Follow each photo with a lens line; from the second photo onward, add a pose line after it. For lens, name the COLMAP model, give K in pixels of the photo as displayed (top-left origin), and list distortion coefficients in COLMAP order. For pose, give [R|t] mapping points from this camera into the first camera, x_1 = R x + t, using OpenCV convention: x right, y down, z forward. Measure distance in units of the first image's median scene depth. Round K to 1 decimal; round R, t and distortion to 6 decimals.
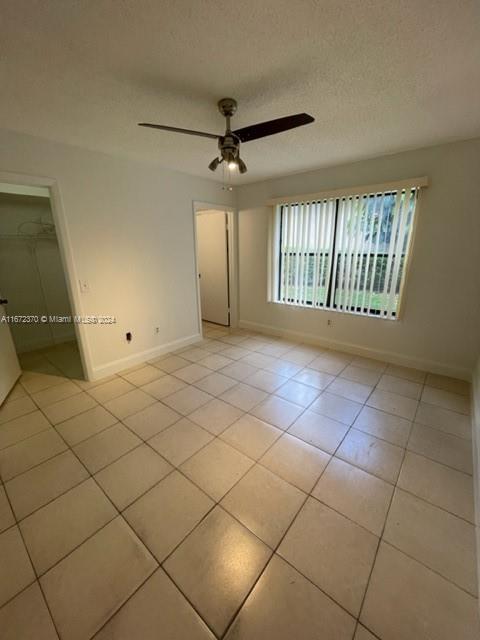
lens RADIAL K [[258.1, 0, 238.8], [0, 258.1, 320.0], [0, 0, 1]] dist [0.000173, 0.000384]
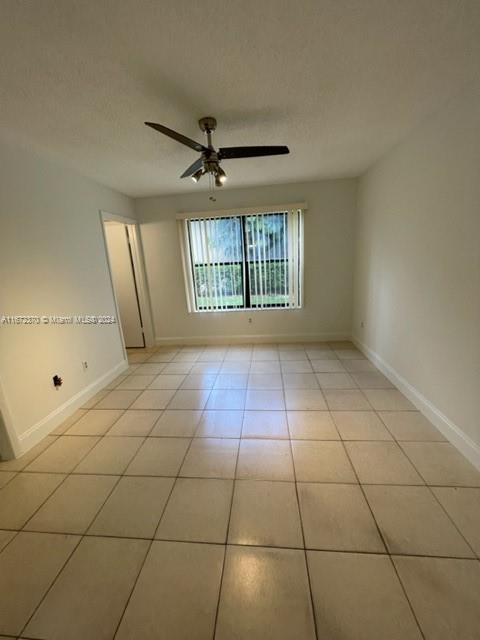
lens RADIAL K [[258.1, 0, 238.8], [0, 258.1, 320.0], [0, 0, 1]] dist [0.000173, 0.000384]
pose [[0.828096, -0.168443, 0.534681, -0.311195], [0.201933, 0.979390, -0.004206, 0.000670], [-0.522953, 0.111453, 0.845043, 0.055031]]
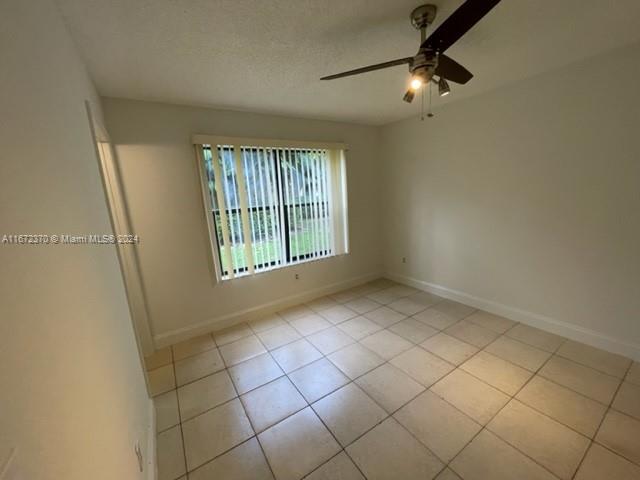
lens RADIAL K [[258.1, 0, 319.1], [0, 258.1, 241.6], [0, 0, 1]] dist [0.000173, 0.000384]
pose [[0.303349, -0.184595, 0.934828, -0.479999], [0.319038, 0.944109, 0.082901, -0.164032], [-0.897883, 0.273098, 0.345288, 0.574350]]
